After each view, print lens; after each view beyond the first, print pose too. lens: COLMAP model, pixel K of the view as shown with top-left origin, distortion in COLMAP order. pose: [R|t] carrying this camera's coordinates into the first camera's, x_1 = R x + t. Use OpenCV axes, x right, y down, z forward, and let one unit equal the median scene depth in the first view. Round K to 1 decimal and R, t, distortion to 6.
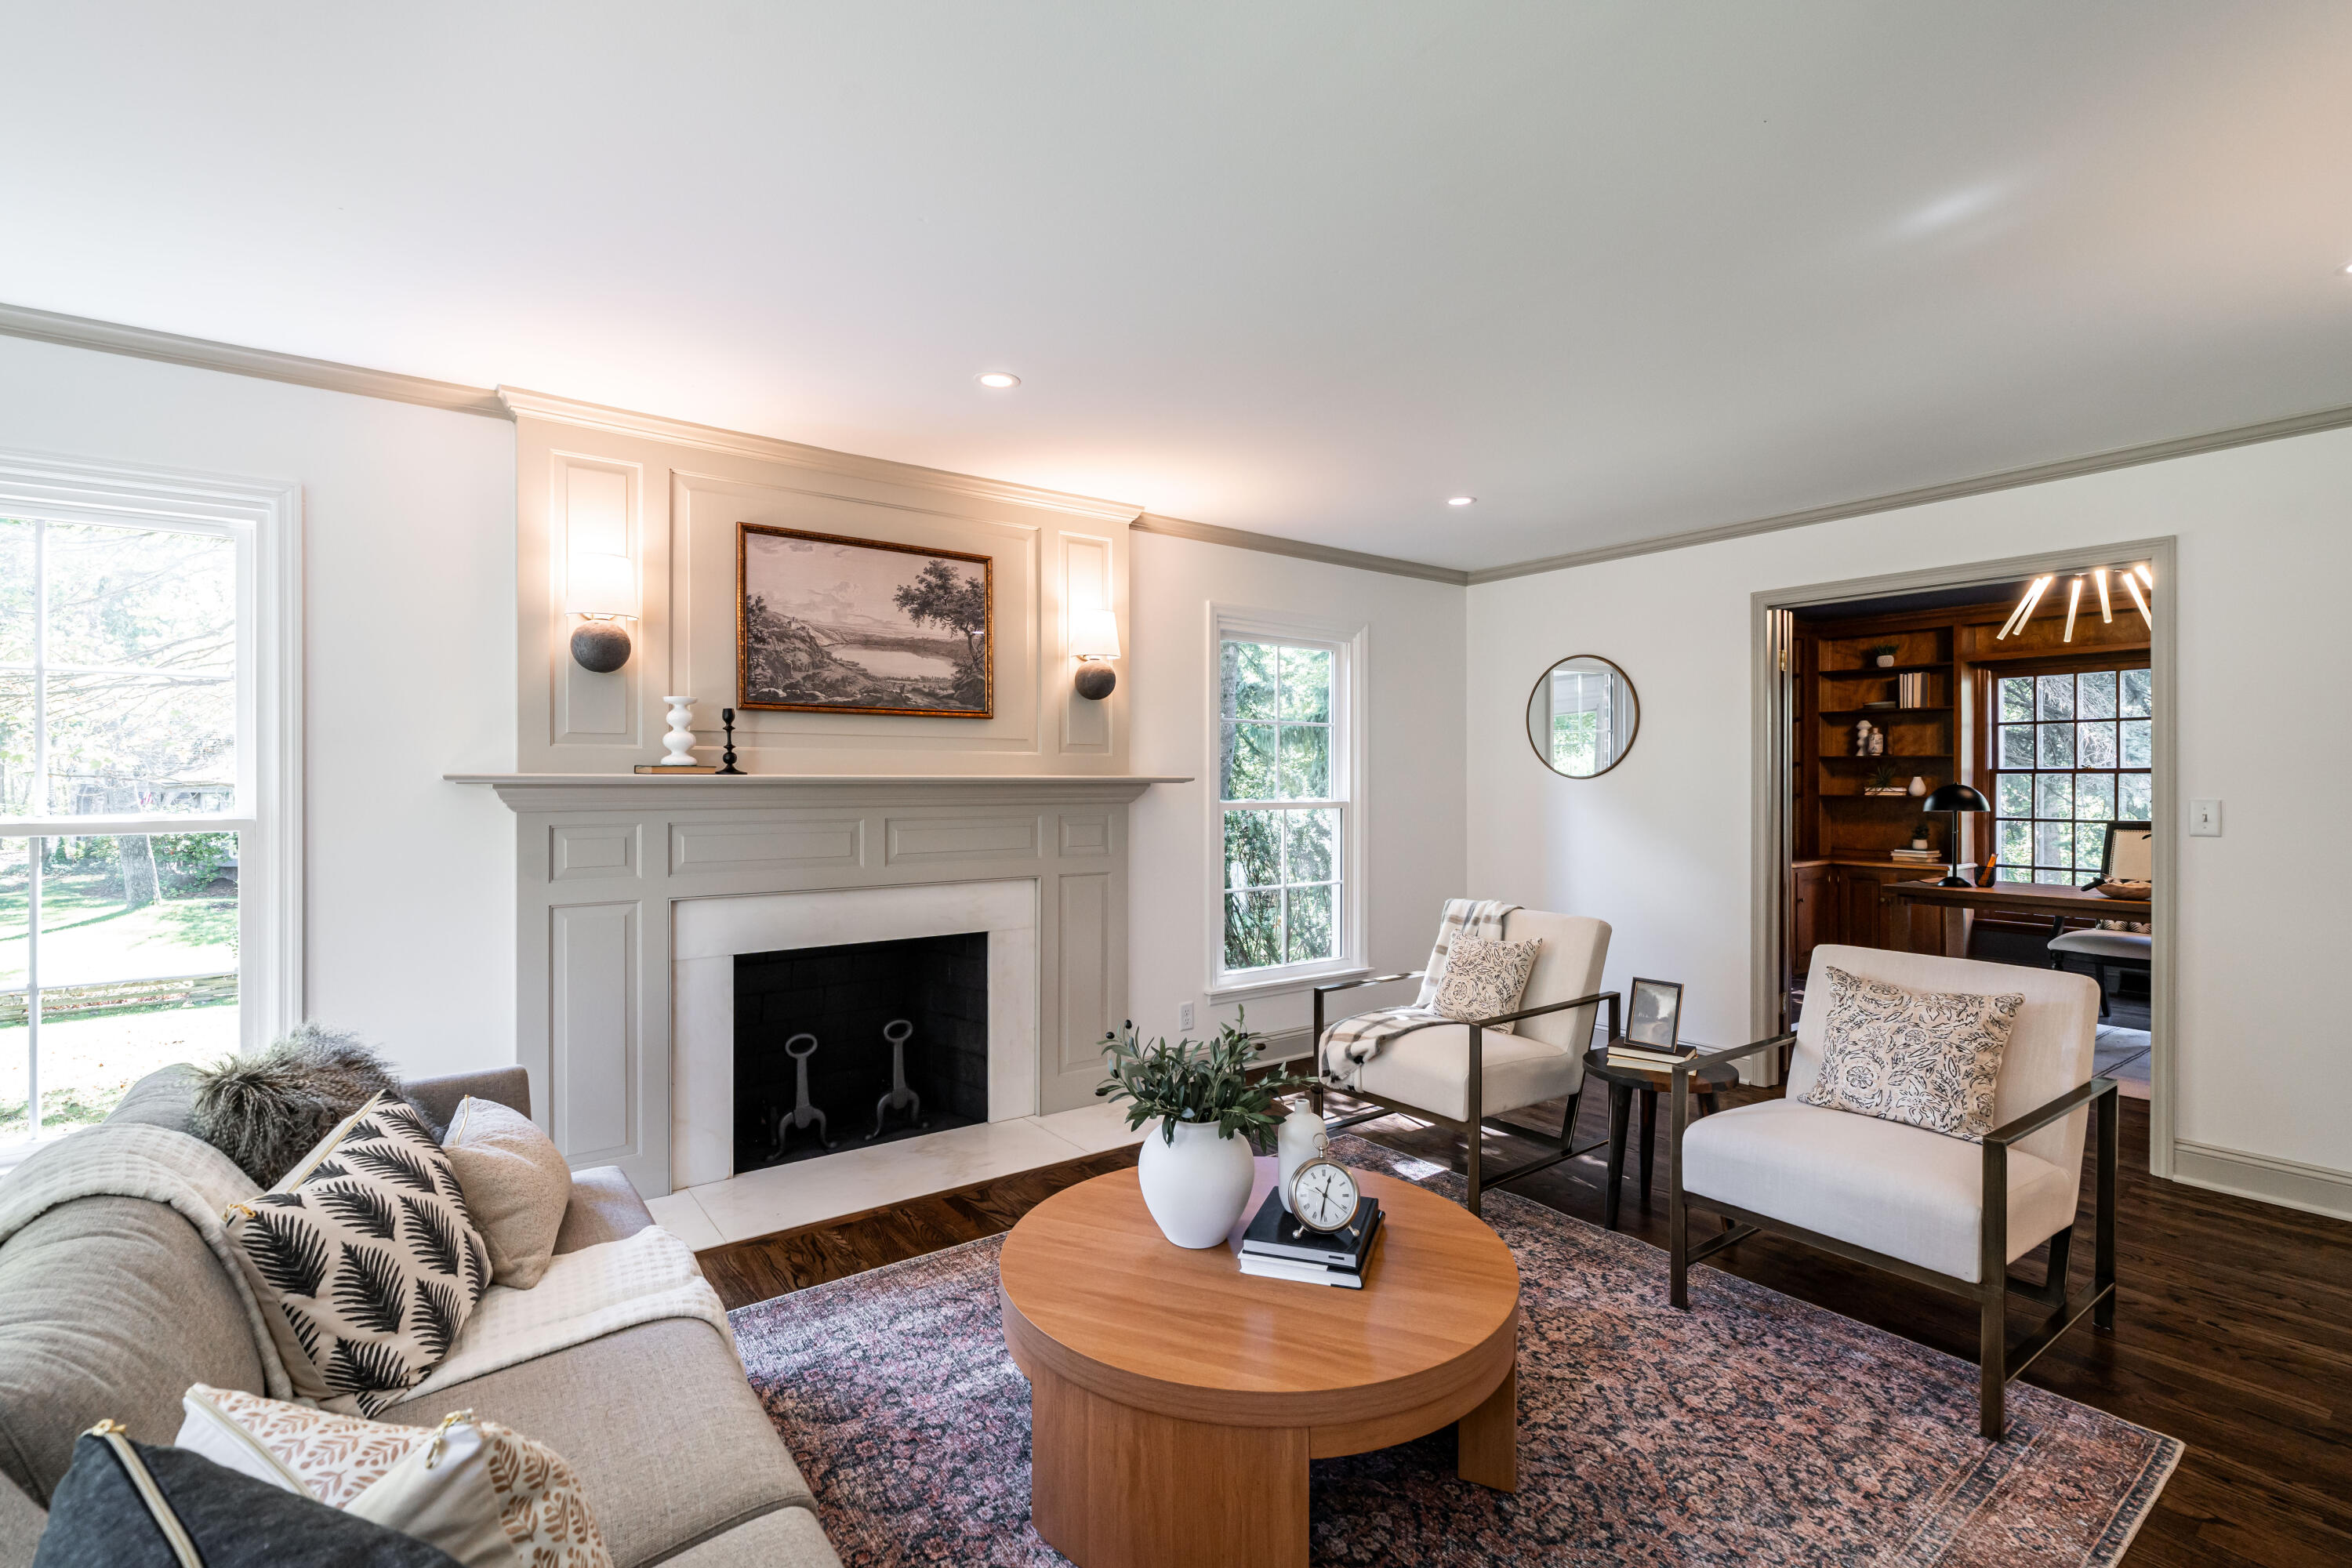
lens RADIAL K [[1059.7, 0, 1181.5], [0, 1059.7, 781.0], [0, 0, 1]] dist [-0.004728, 0.001349]
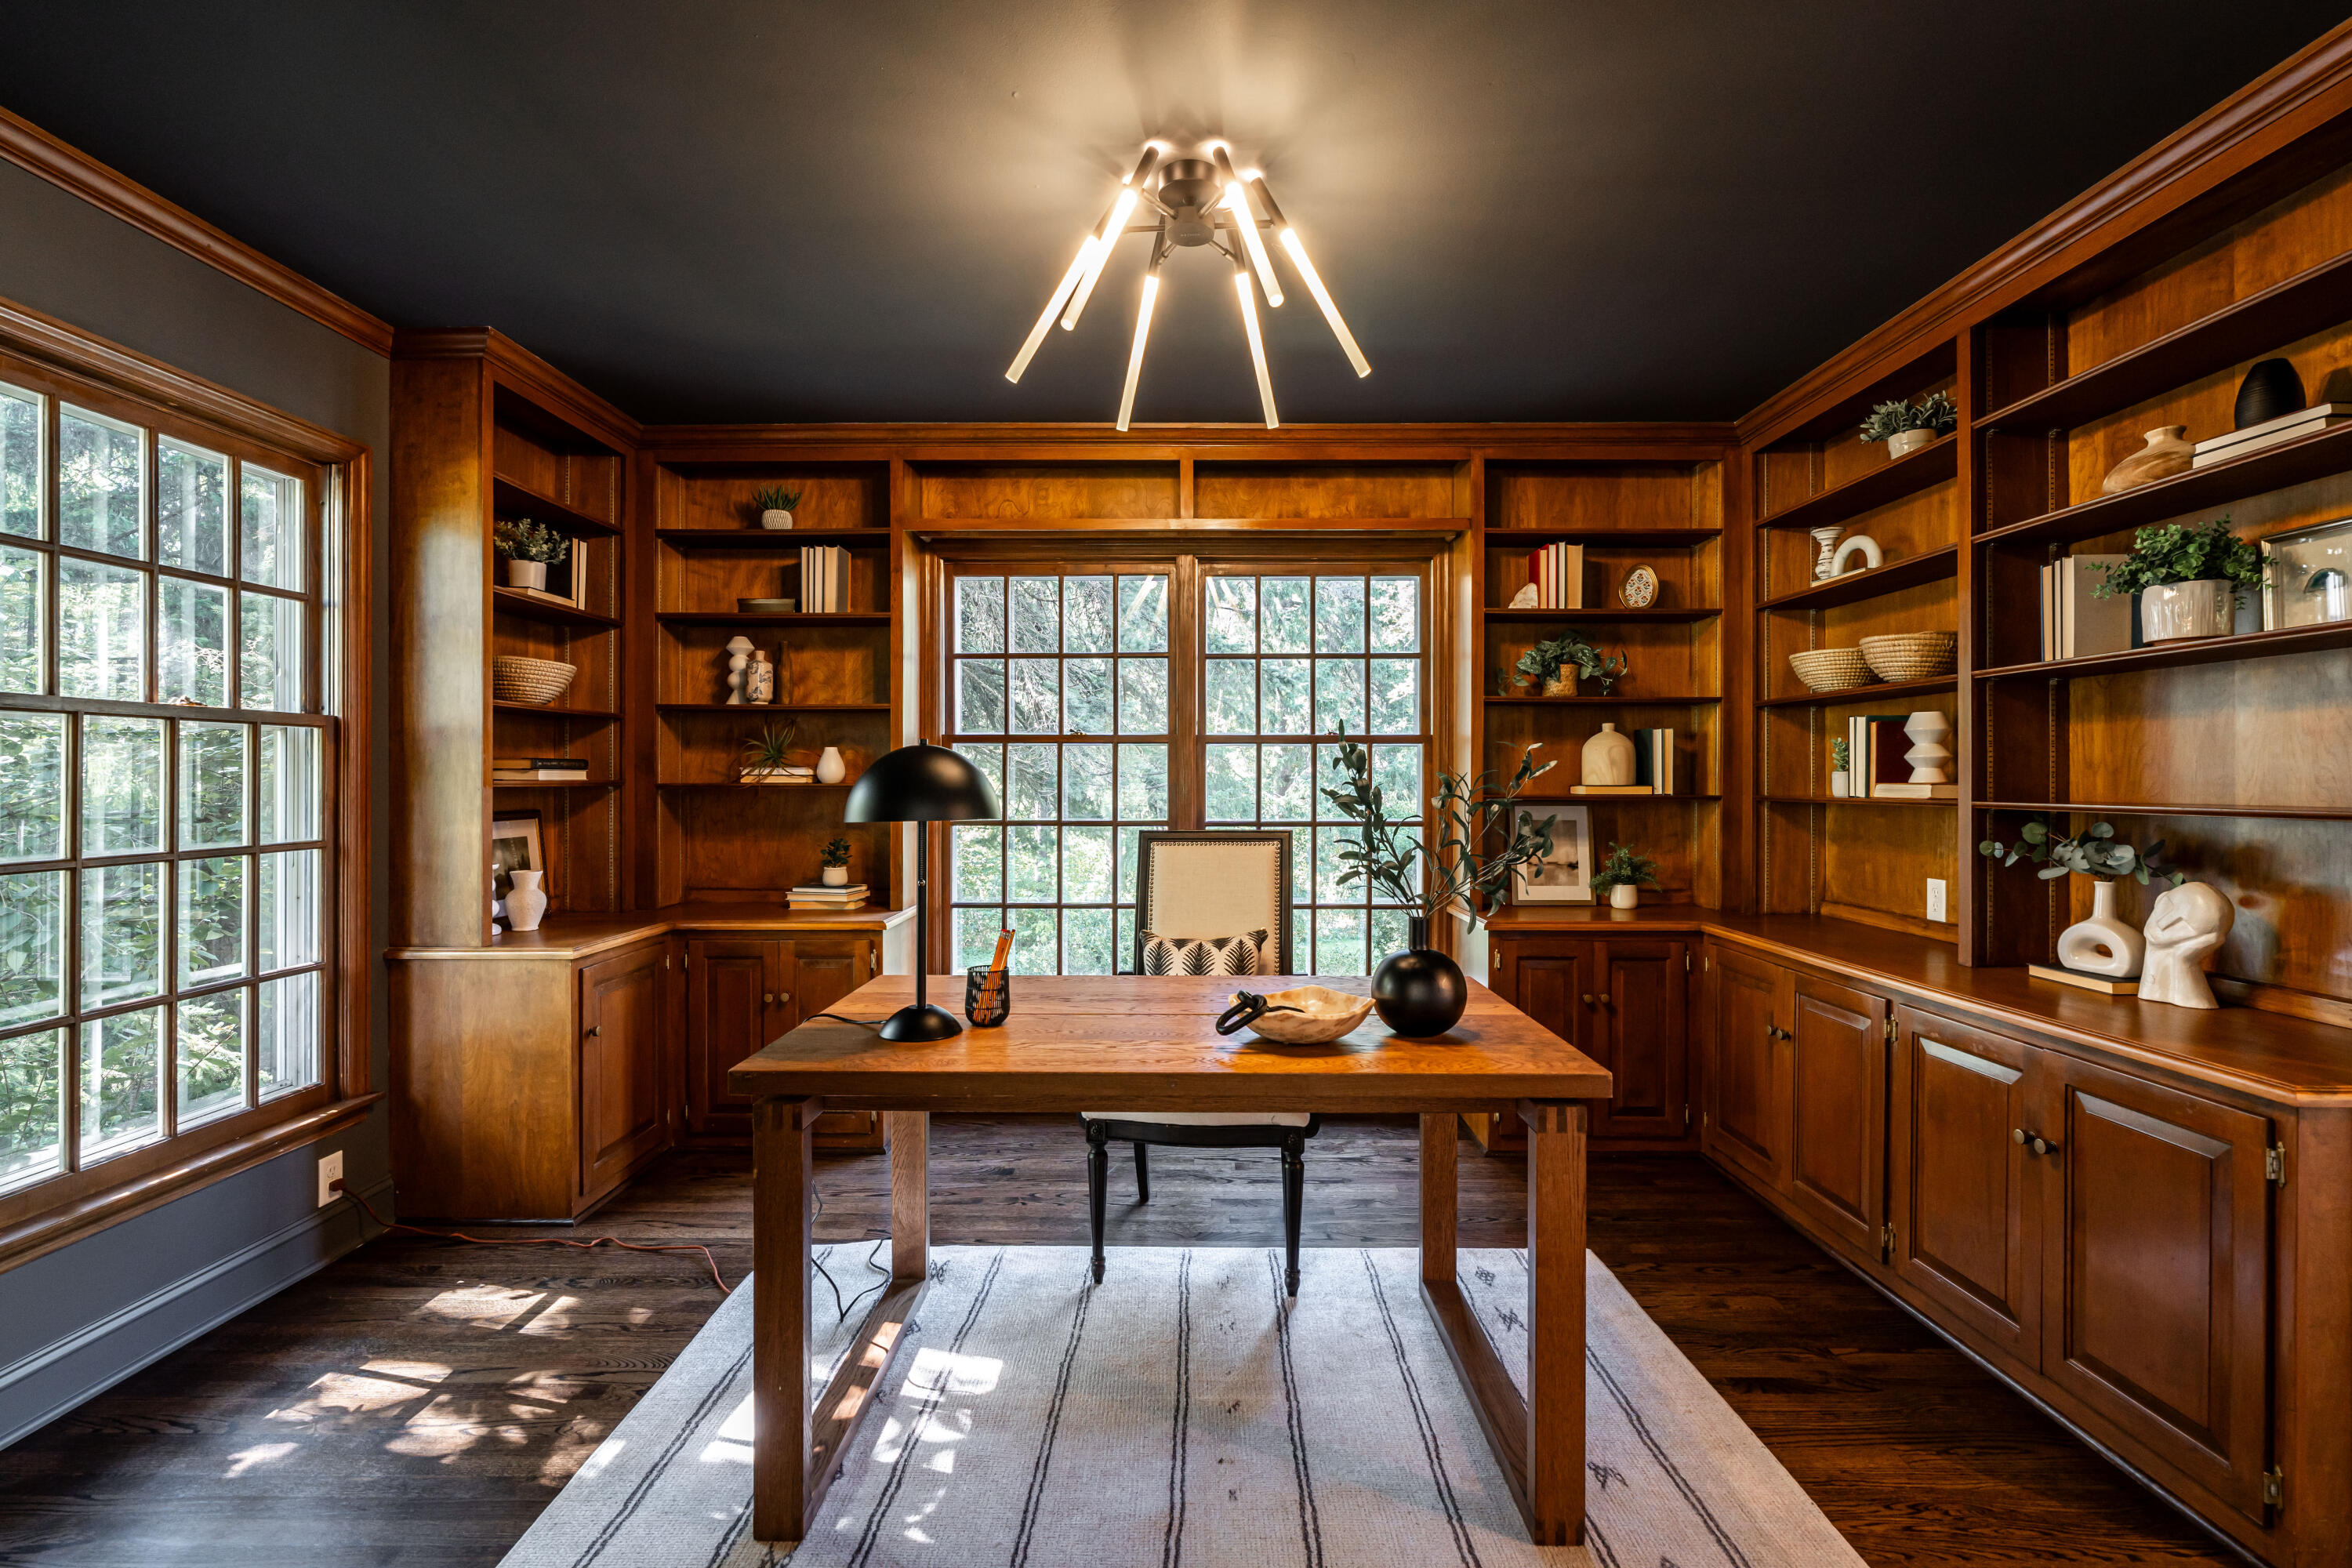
lens RADIAL K [[1059.7, 0, 1170.5], [0, 1059.7, 775.3], [0, 0, 1]] dist [-0.004728, 0.001349]
pose [[0.607648, -0.001668, 0.794205, 0.699918], [0.000814, 0.999999, 0.001478, 0.017418], [-0.794206, -0.000252, 0.607648, 1.005602]]
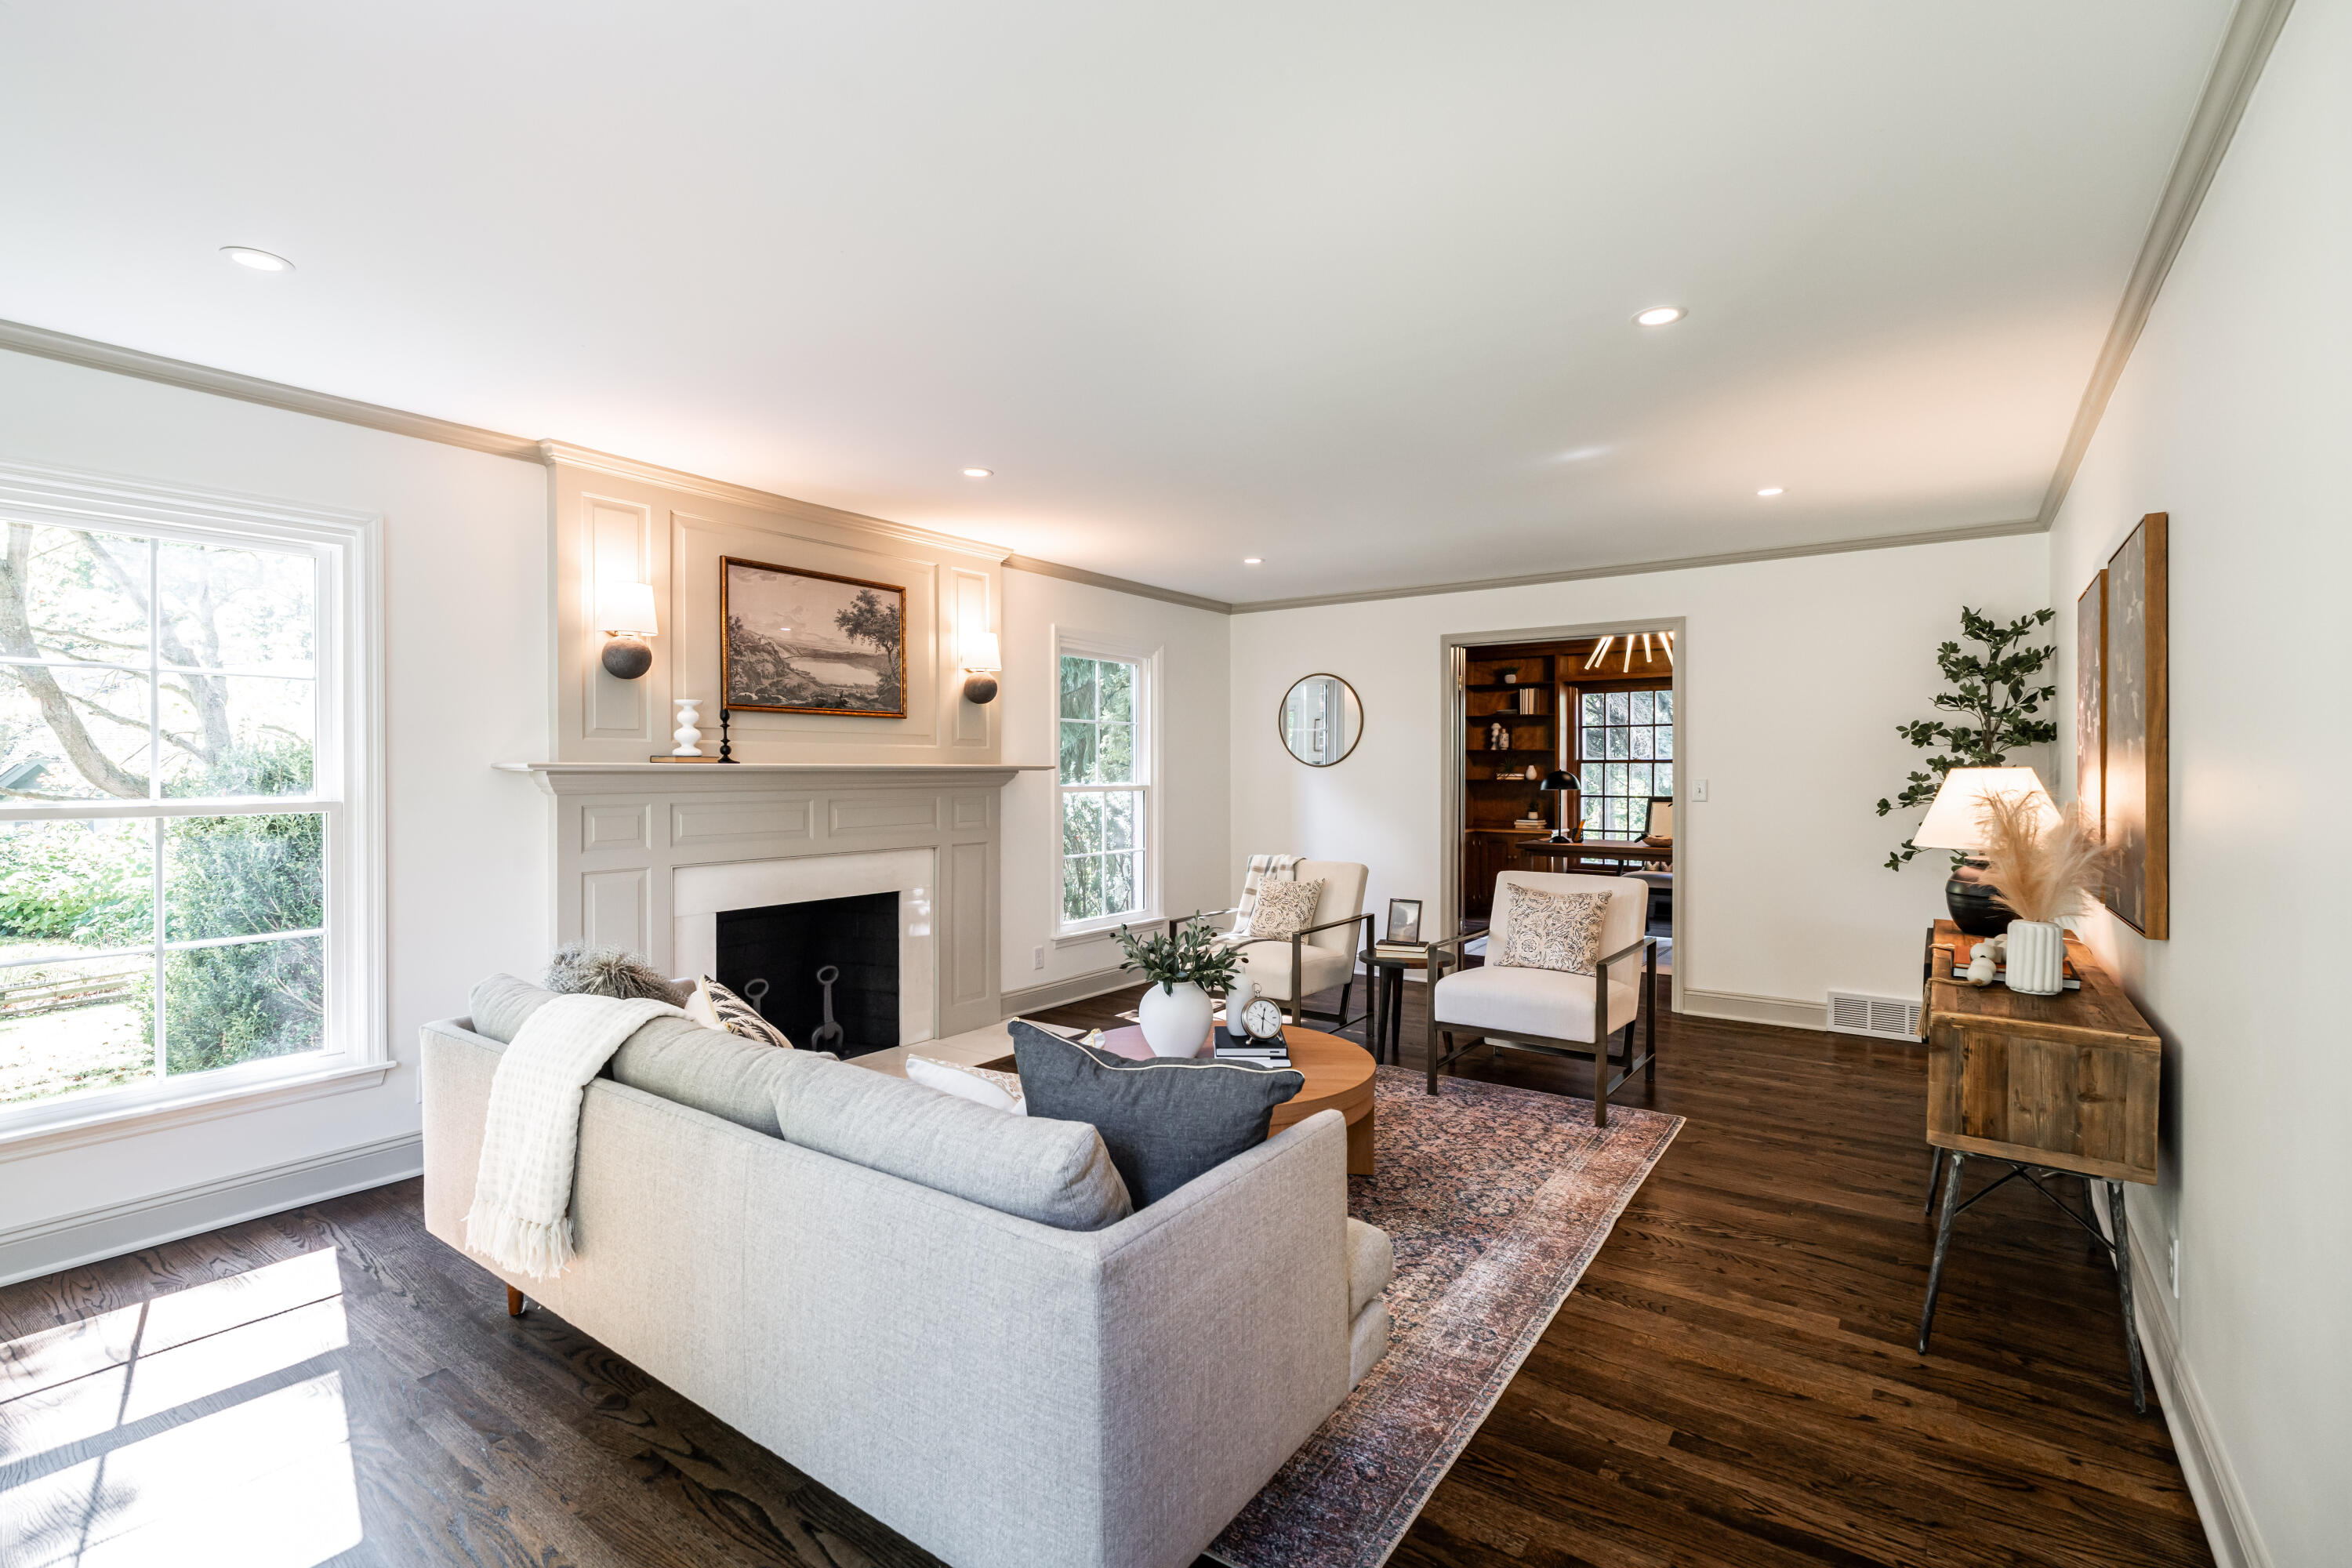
lens RADIAL K [[1059.7, 0, 1171.8], [0, 1059.7, 774.3], [0, 0, 1]] dist [-0.004728, 0.001349]
pose [[0.955394, -0.002551, 0.295325, -0.258281], [0.001368, 0.999990, 0.004213, 0.001661], [-0.295333, -0.003621, 0.955388, -0.283884]]
